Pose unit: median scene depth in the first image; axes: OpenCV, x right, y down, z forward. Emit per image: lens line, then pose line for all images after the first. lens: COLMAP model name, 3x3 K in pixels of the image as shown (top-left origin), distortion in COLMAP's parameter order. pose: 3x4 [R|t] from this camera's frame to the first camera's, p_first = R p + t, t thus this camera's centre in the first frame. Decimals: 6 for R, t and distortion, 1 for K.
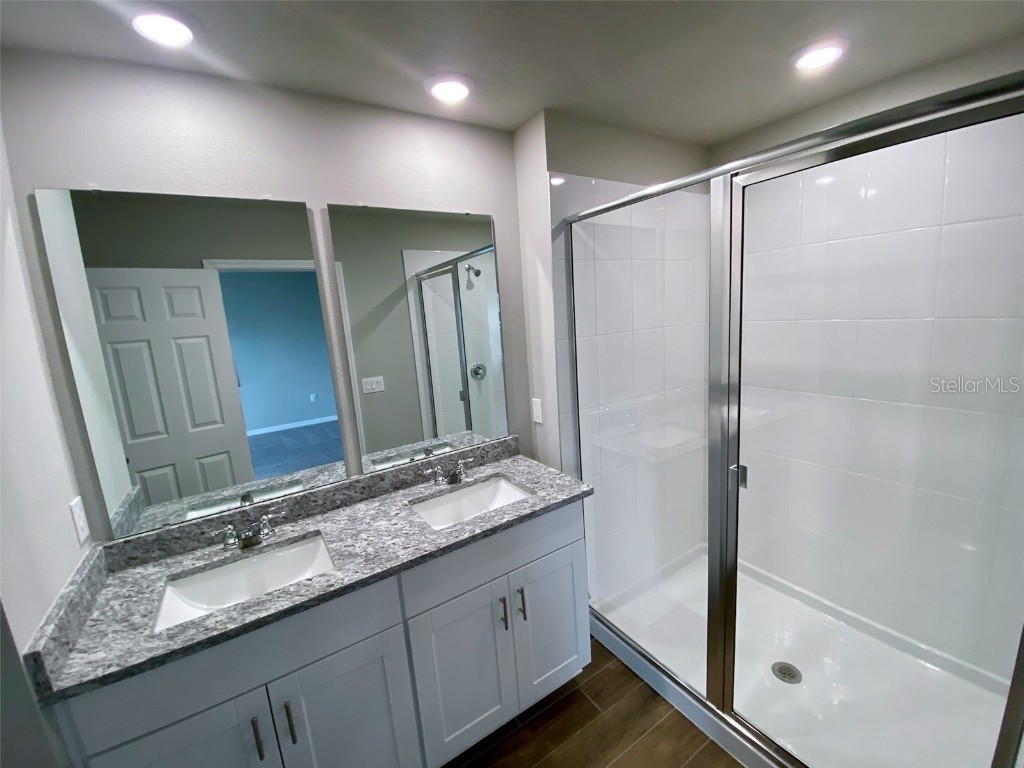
lens RADIAL K [[410.3, 0, 512.0], [0, 410.3, 384.0], [0, 0, 1]] dist [-0.003461, -0.000323]
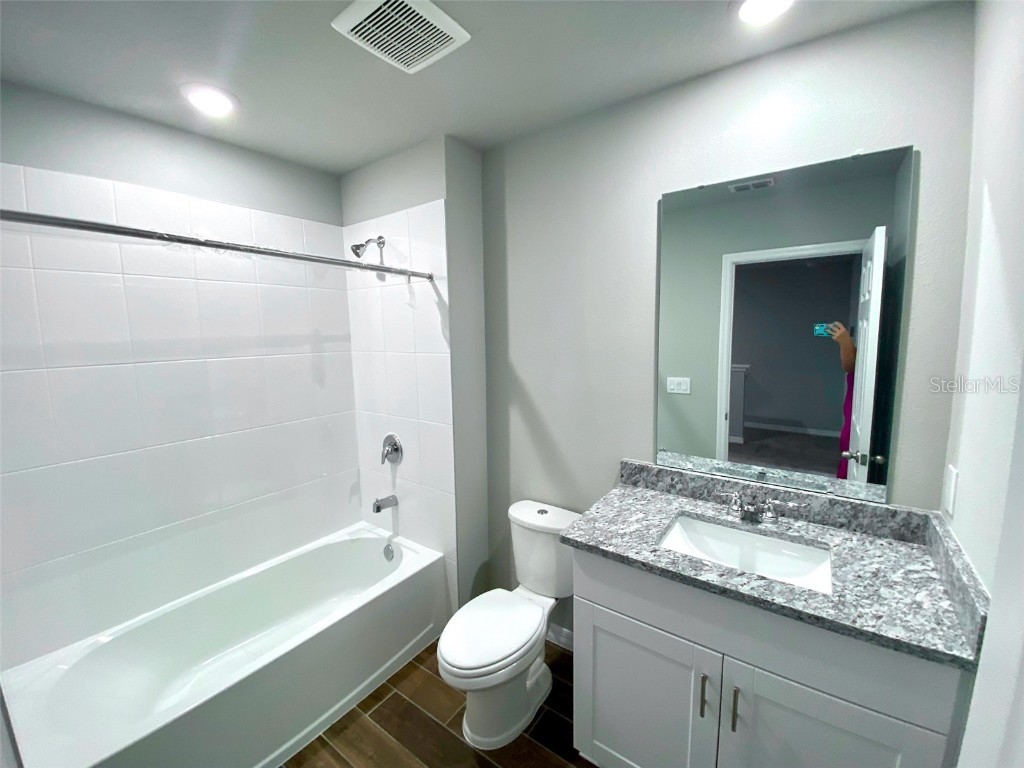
lens RADIAL K [[417.0, 0, 513.4], [0, 417.0, 365.7], [0, 0, 1]] dist [0.023955, -0.018735]
pose [[0.398985, 0.162068, -0.902522, 0.346724], [-0.156896, 0.981808, 0.106945, -0.062368], [0.903435, 0.098932, 0.417154, 0.231365]]
